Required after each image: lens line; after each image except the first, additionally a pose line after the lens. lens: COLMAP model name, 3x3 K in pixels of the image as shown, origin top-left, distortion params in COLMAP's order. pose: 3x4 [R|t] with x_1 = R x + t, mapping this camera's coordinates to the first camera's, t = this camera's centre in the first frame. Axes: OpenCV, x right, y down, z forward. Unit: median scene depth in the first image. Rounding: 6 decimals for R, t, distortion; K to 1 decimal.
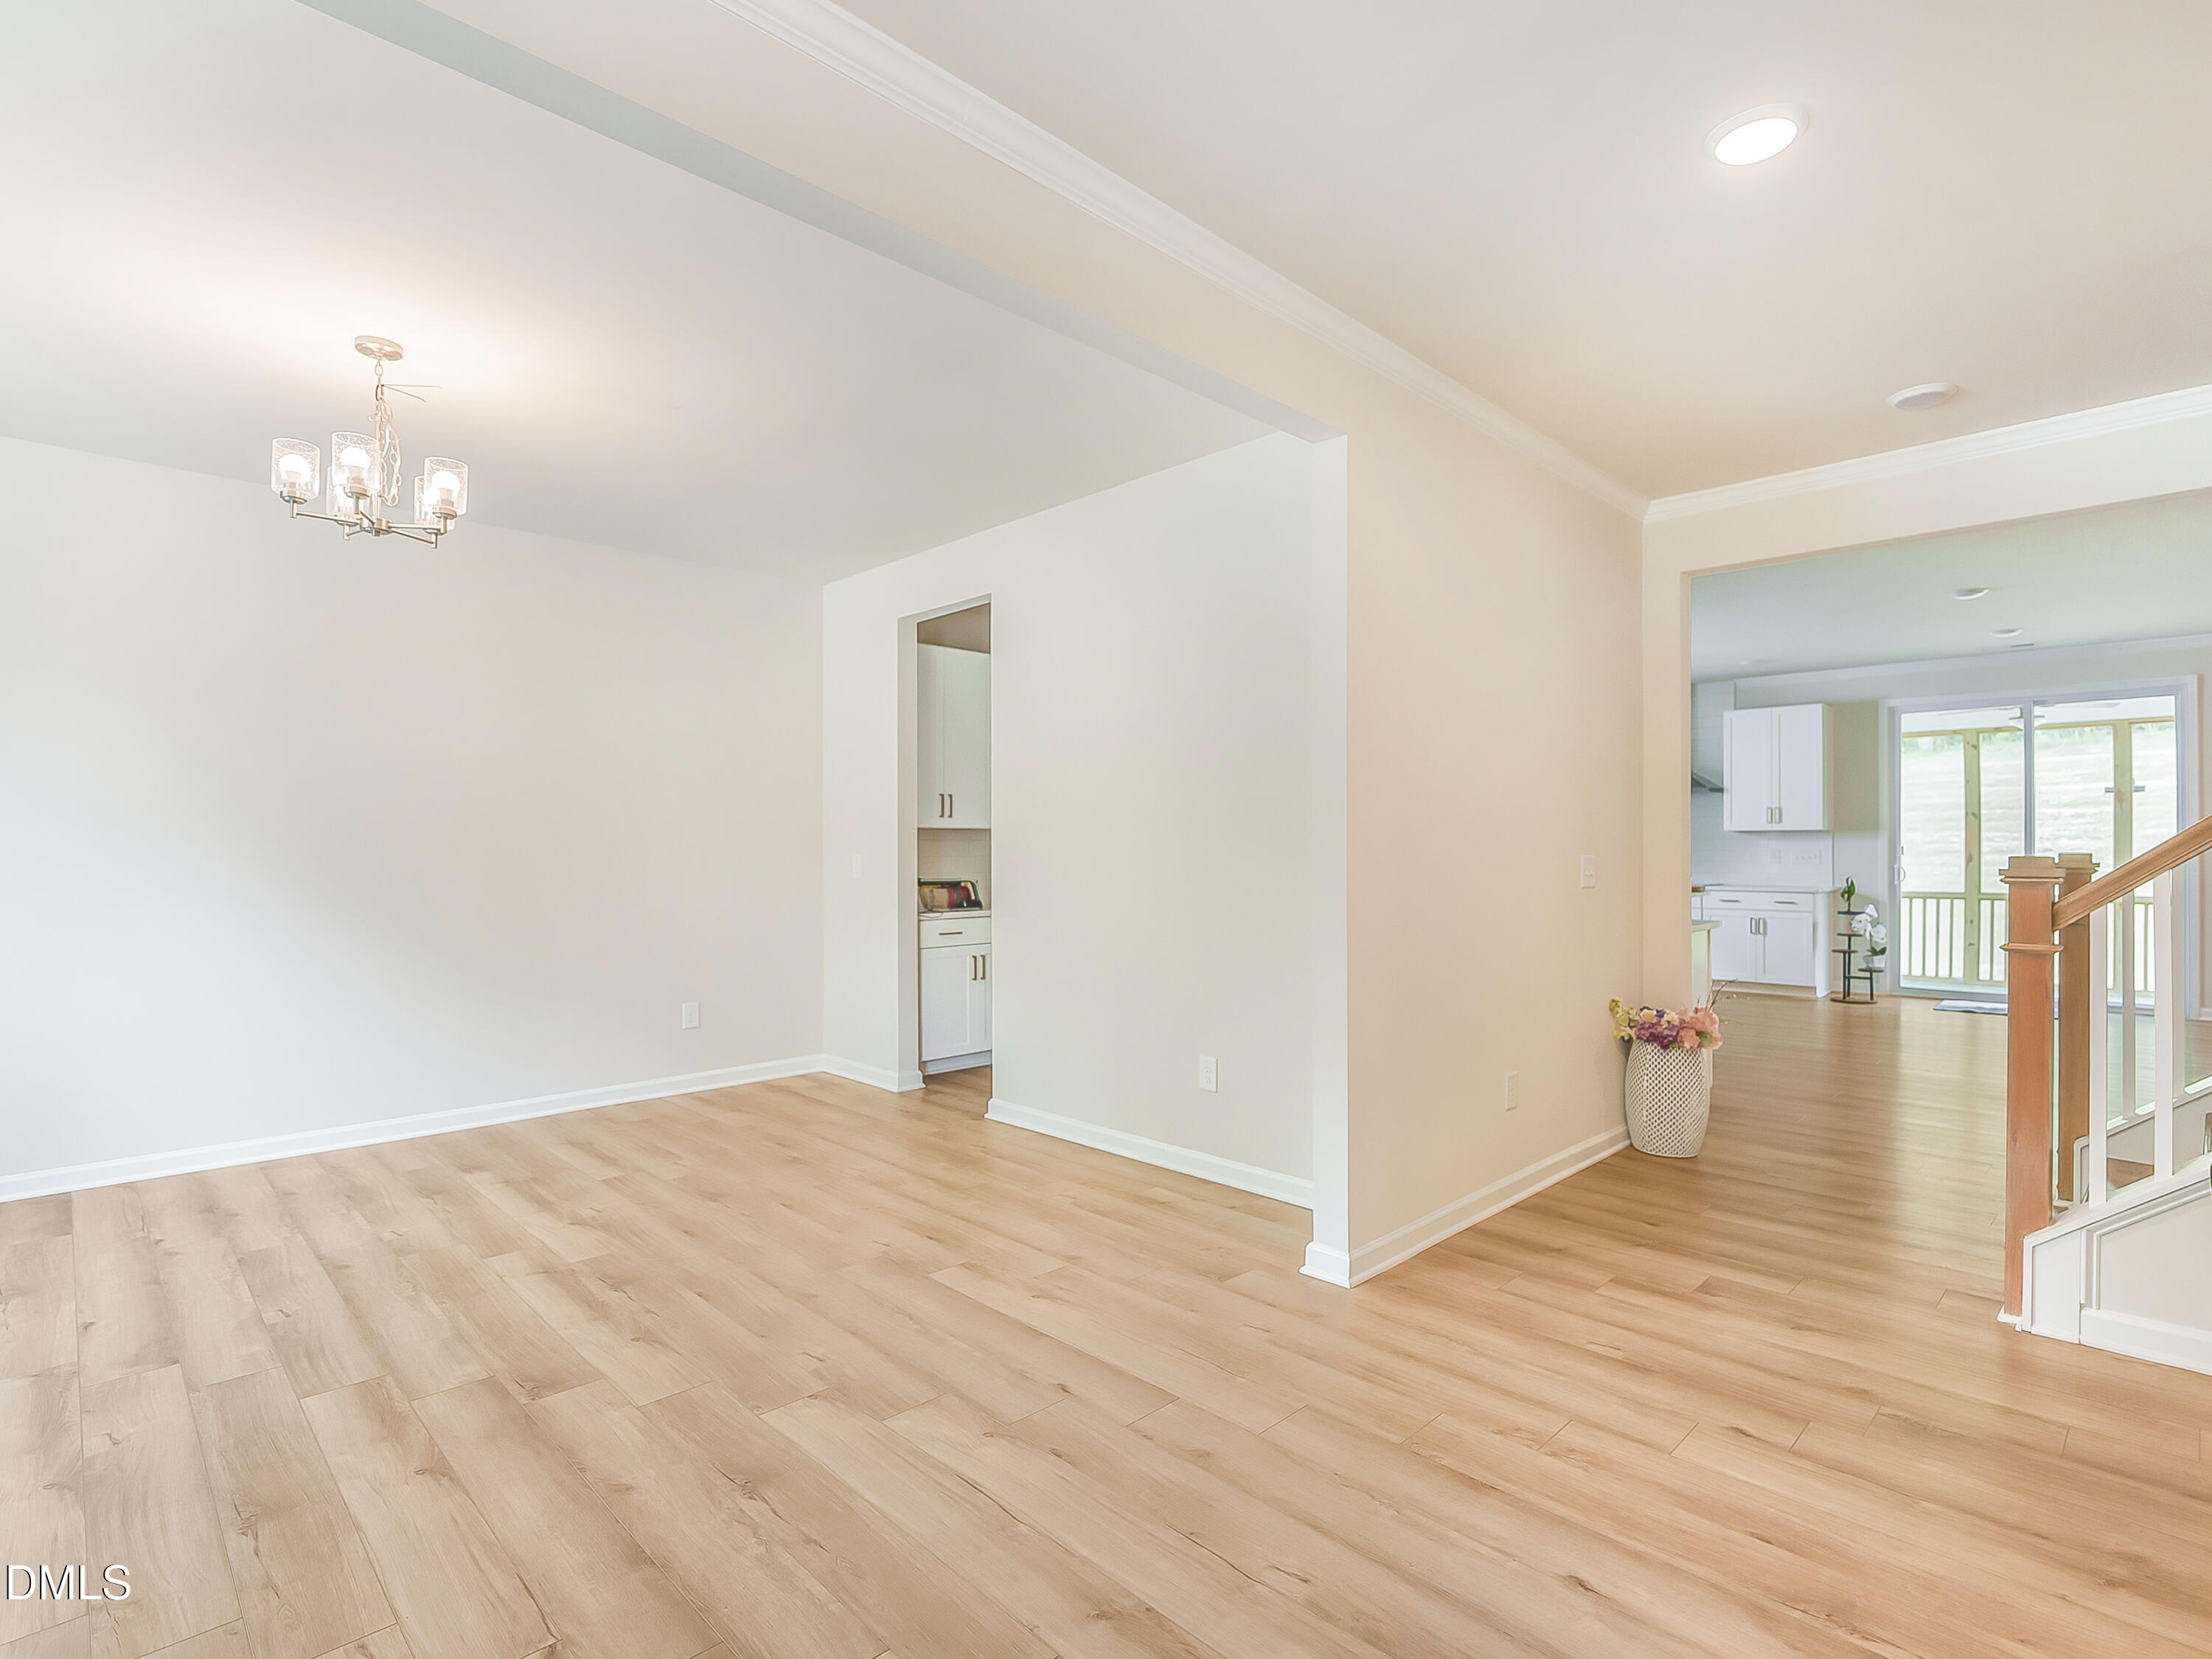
lens RADIAL K [[1070.4, 0, 1104.8], [0, 1070.4, 848.1], [0, 0, 1]] dist [-0.011616, 0.000842]
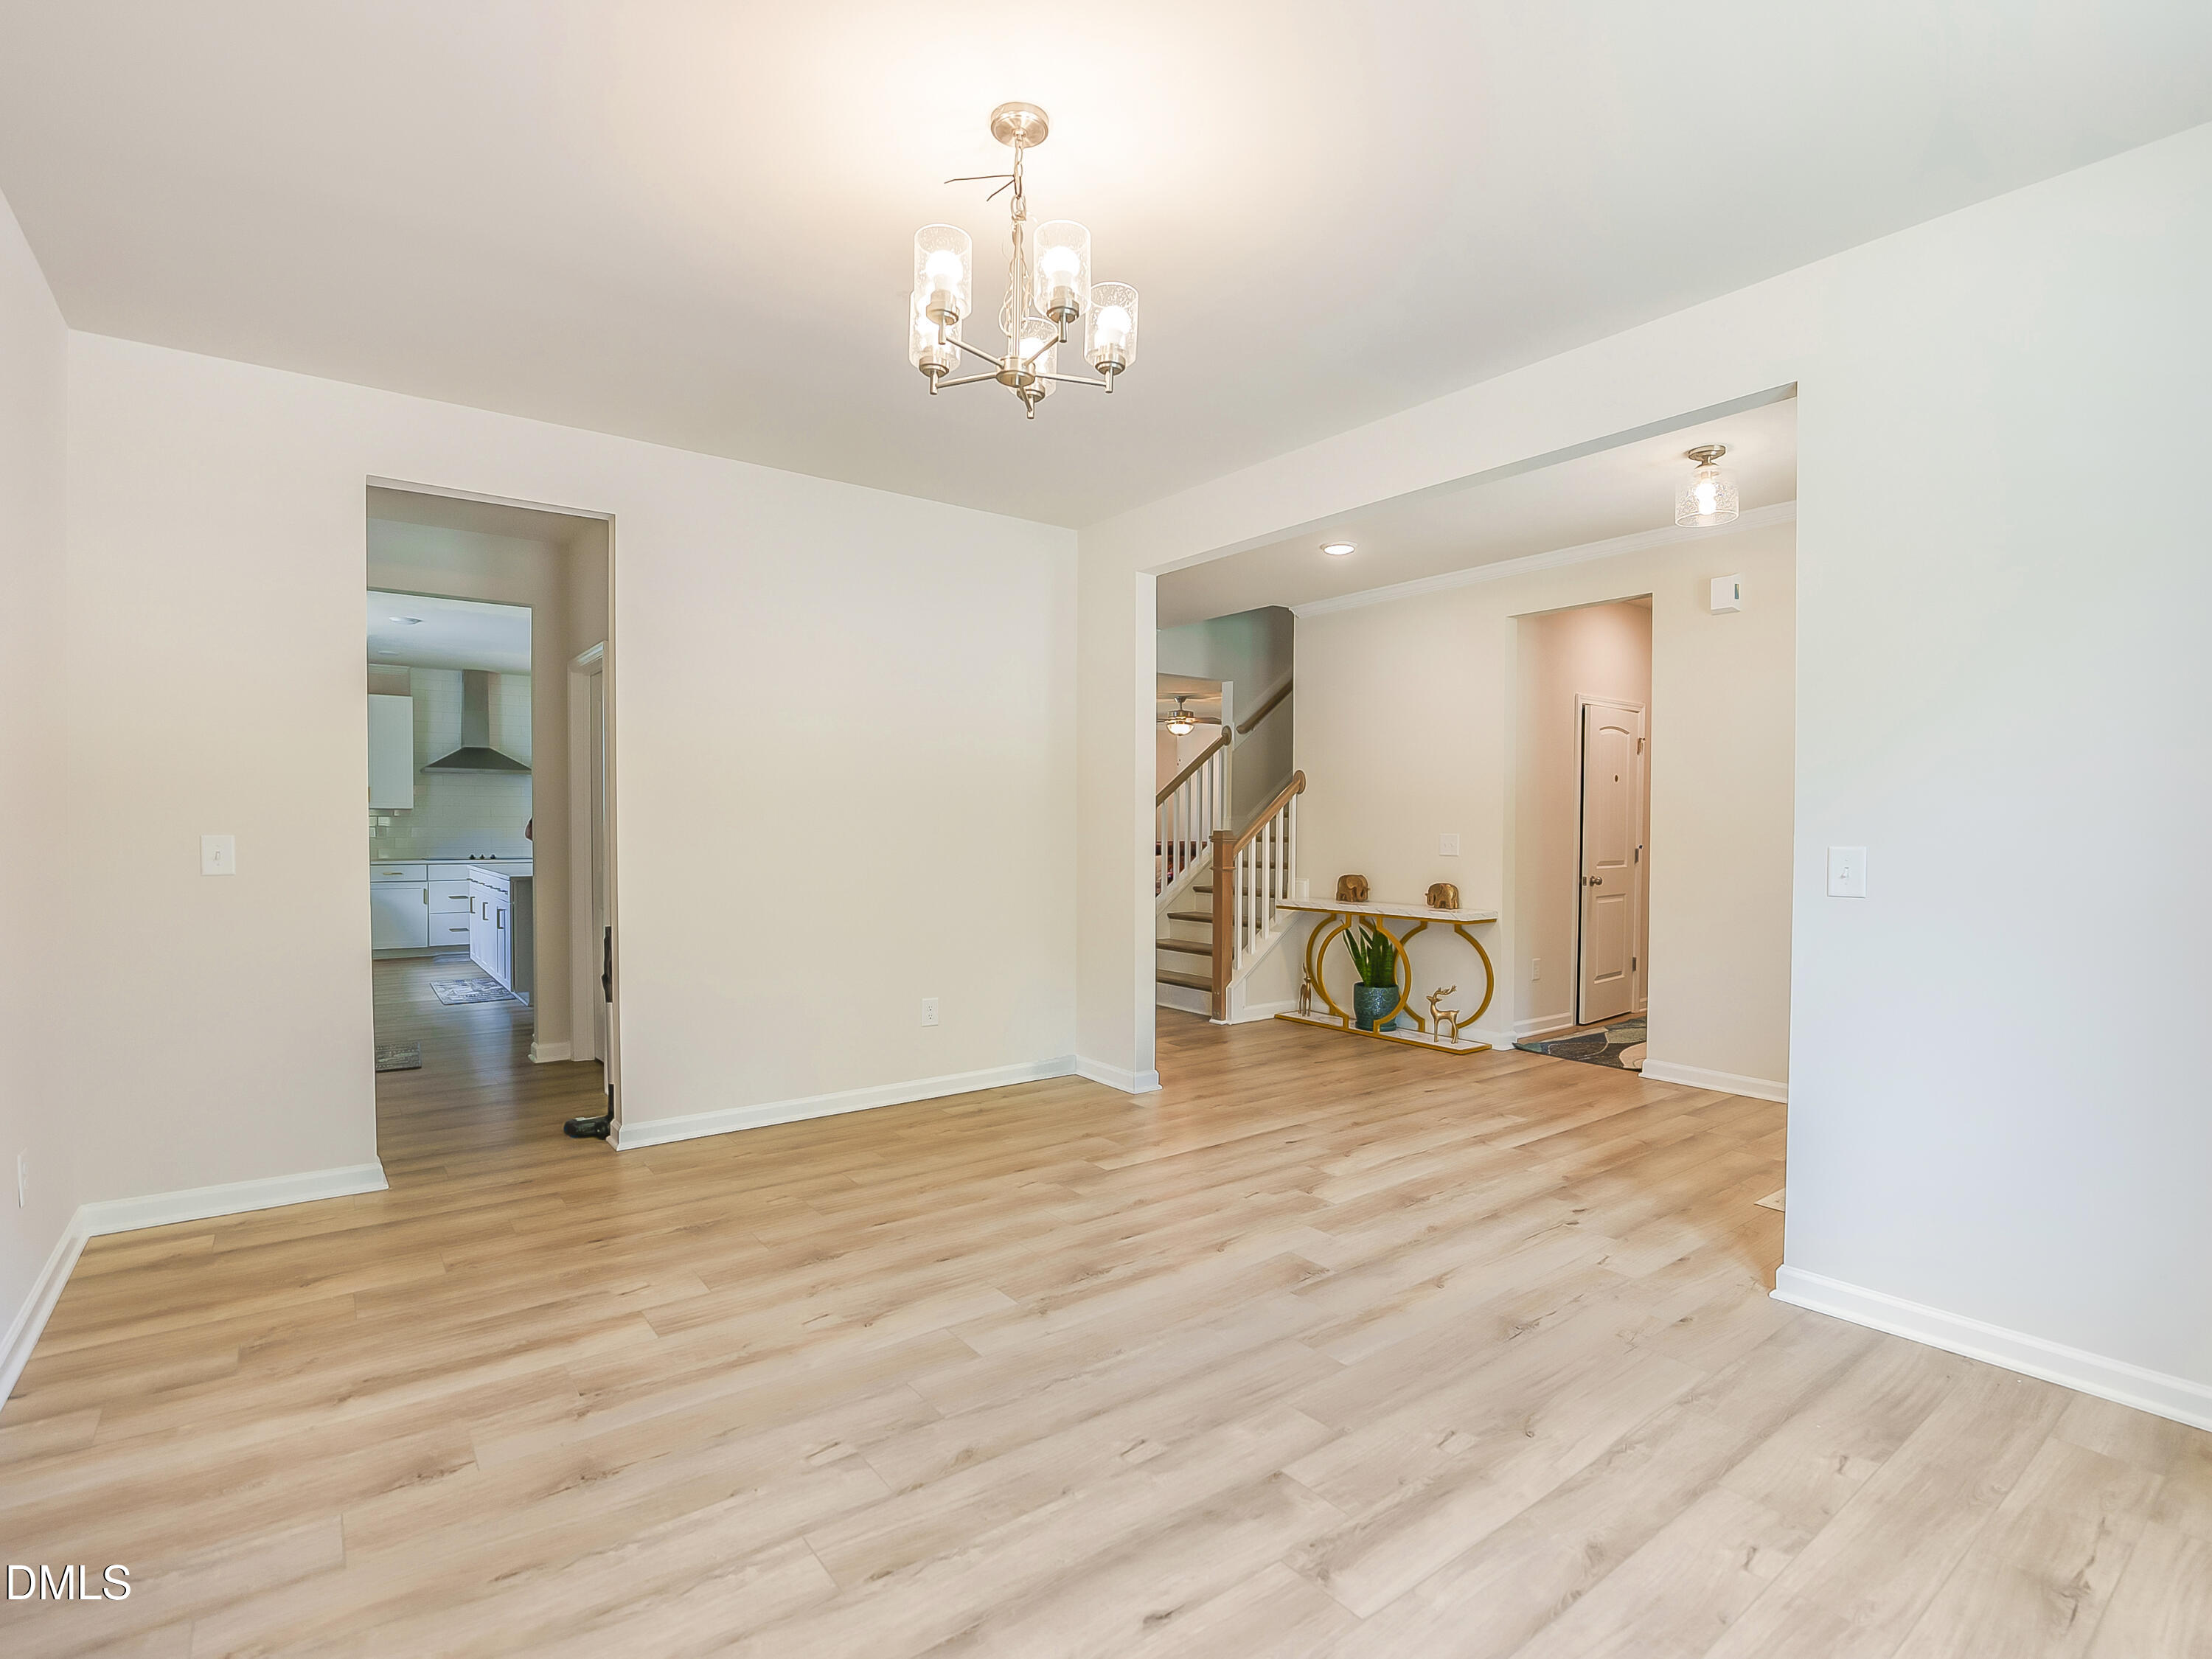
lens RADIAL K [[1070.4, 0, 1104.8], [0, 1070.4, 848.1], [0, 0, 1]] dist [-0.011616, 0.000842]
pose [[0.131904, -0.017973, 0.991100, -1.506566], [-0.004998, 0.999811, 0.018797, 0.010574], [-0.991250, -0.007433, 0.131789, 0.930239]]
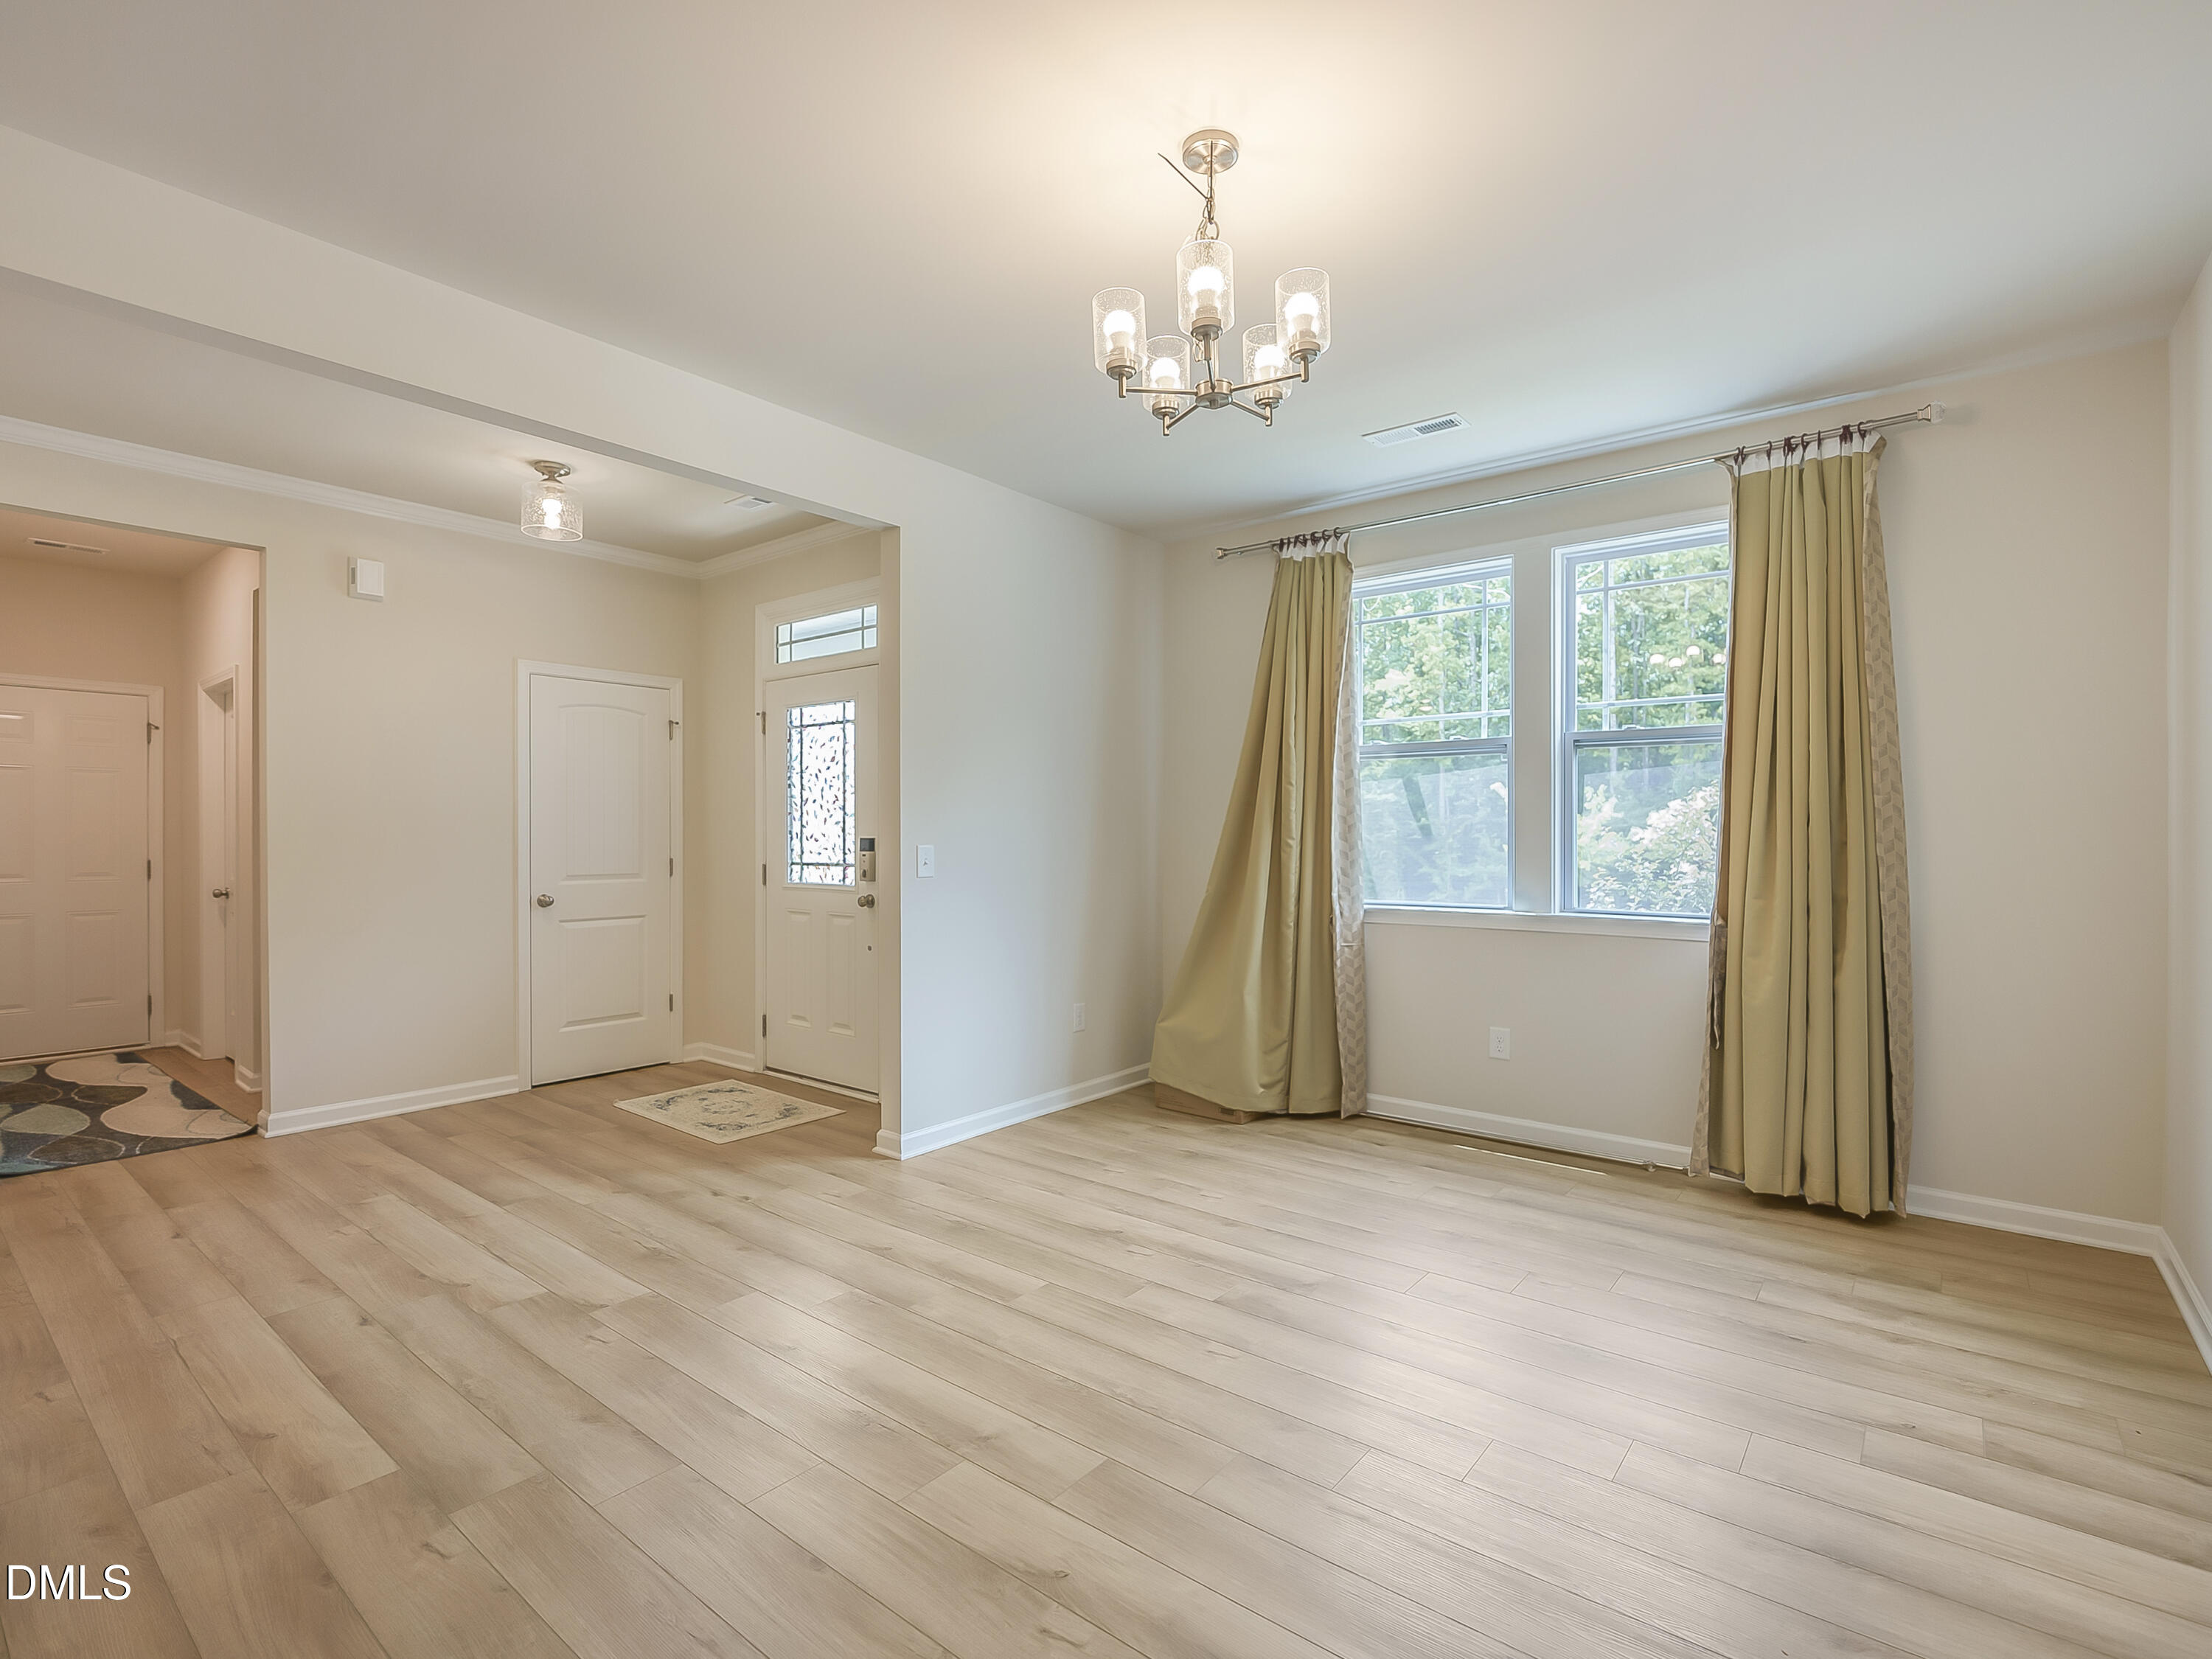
lens RADIAL K [[1070.4, 0, 1104.8], [0, 1070.4, 848.1], [0, 0, 1]] dist [-0.011616, 0.000842]
pose [[-0.993777, 0.005143, -0.111265, -0.582454], [0.003455, 0.999876, 0.015365, 0.006861], [0.111330, 0.014885, -0.993672, 1.866441]]
